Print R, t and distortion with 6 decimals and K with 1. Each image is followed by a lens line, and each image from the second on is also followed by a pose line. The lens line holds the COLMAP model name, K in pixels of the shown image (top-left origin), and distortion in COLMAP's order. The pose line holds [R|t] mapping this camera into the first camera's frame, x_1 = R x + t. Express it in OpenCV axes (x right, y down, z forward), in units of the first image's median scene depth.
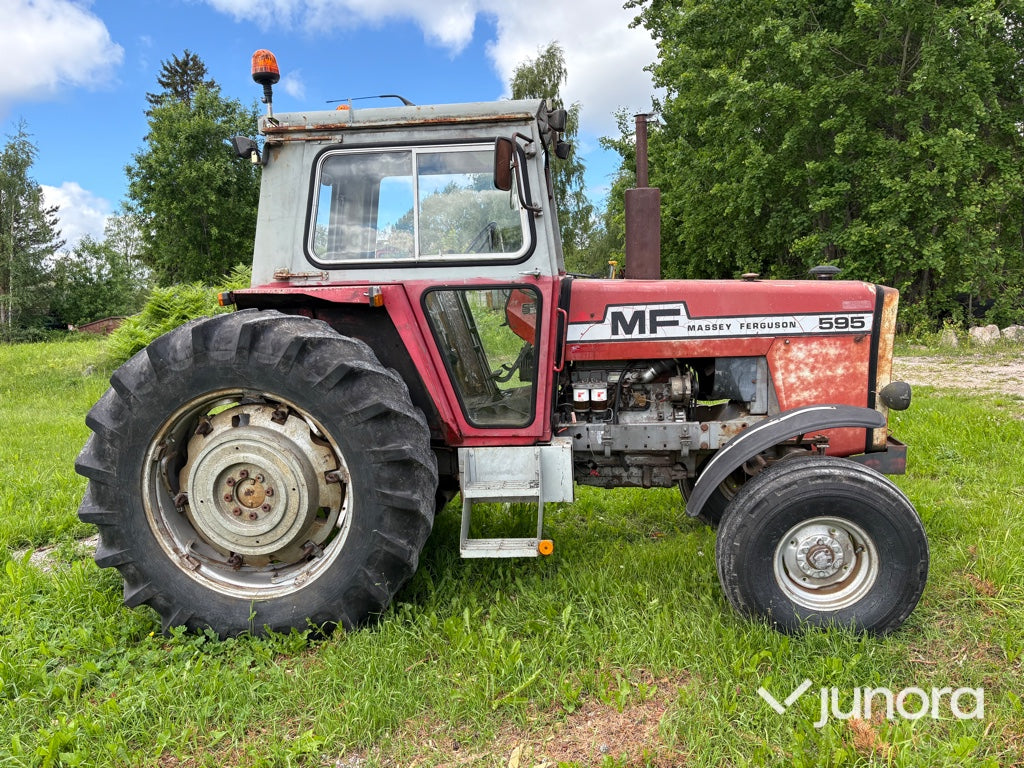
lens RADIAL K [[776.9, 0, 507.5], [0, 776.9, 392.6], [0, 0, 1]] dist [0.049473, -0.052838]
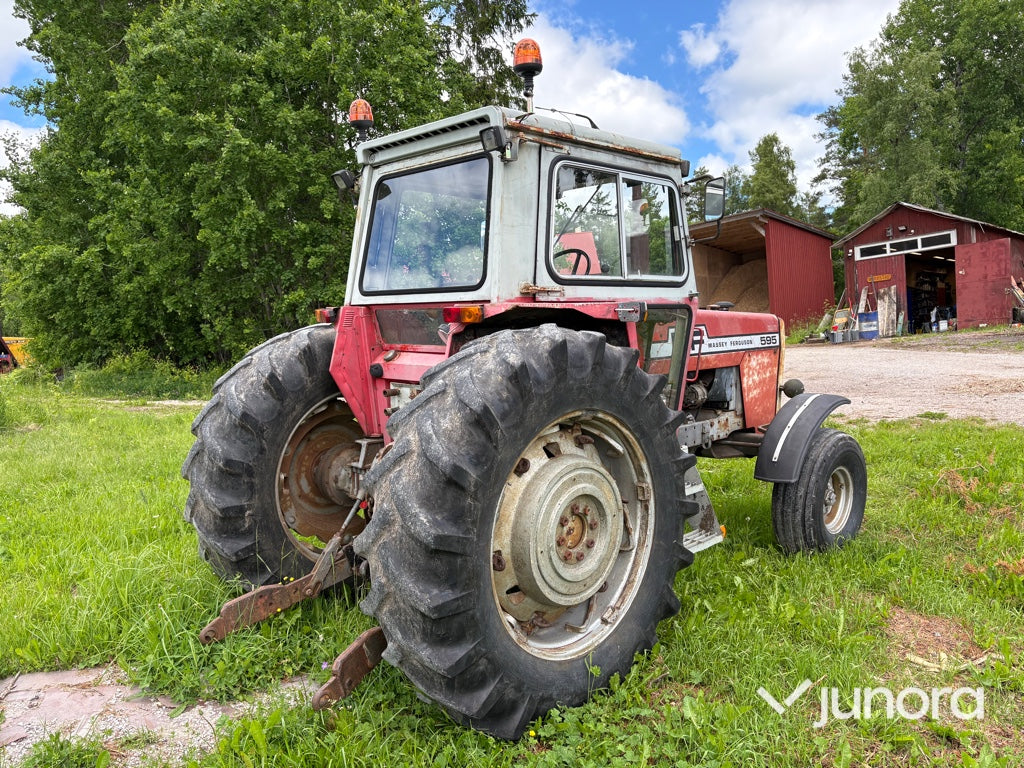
lens RADIAL K [[776.9, 0, 508.3], [0, 776.9, 393.8], [0, 0, 1]] dist [0.049473, -0.052838]
pose [[0.643574, -0.054382, 0.763450, -0.966446], [0.113670, 0.993202, -0.025073, -0.010228], [-0.756896, 0.102918, 0.645381, 0.446073]]
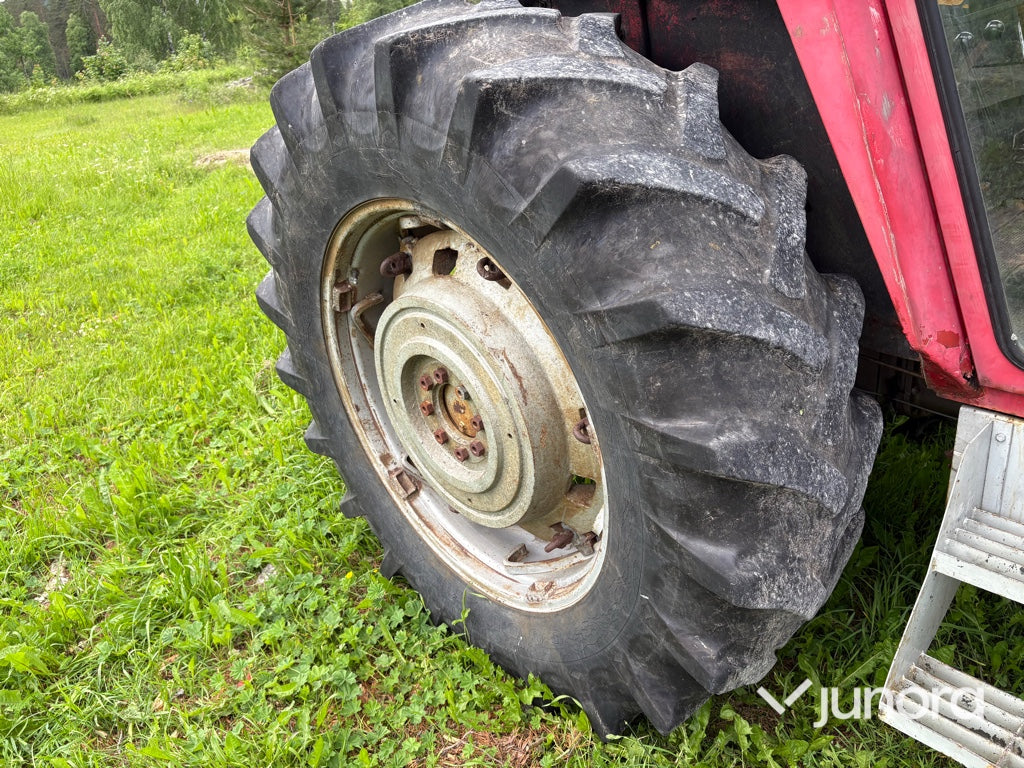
lens RADIAL K [[776.9, 0, 512.1], [0, 776.9, 395.7], [0, 0, 1]] dist [0.049473, -0.052838]
pose [[0.744152, 0.255395, -0.617261, 0.001223], [-0.007319, 0.927091, 0.374765, -0.062642], [0.667970, -0.274364, 0.691766, 0.638662]]
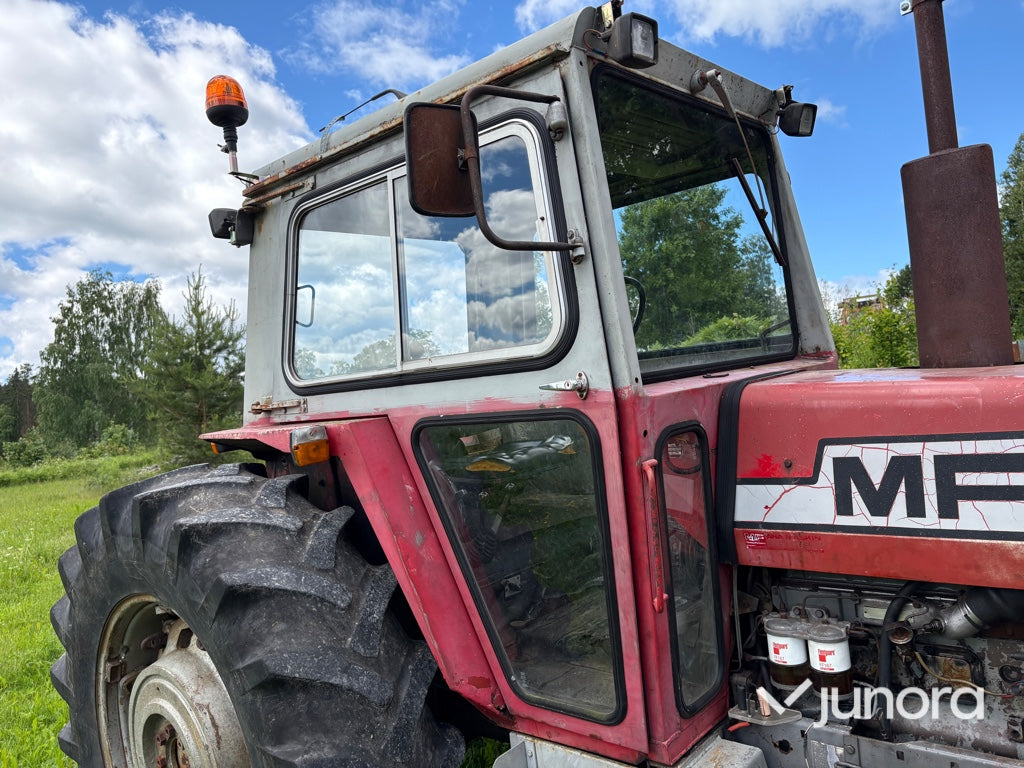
lens RADIAL K [[776.9, 0, 509.2], [0, 776.9, 386.0], [0, 0, 1]] dist [0.049473, -0.052838]
pose [[0.809440, -0.051409, -0.584948, 0.246203], [-0.004578, 0.995577, -0.093833, -0.105307], [0.587185, 0.078630, 0.805625, 0.584418]]
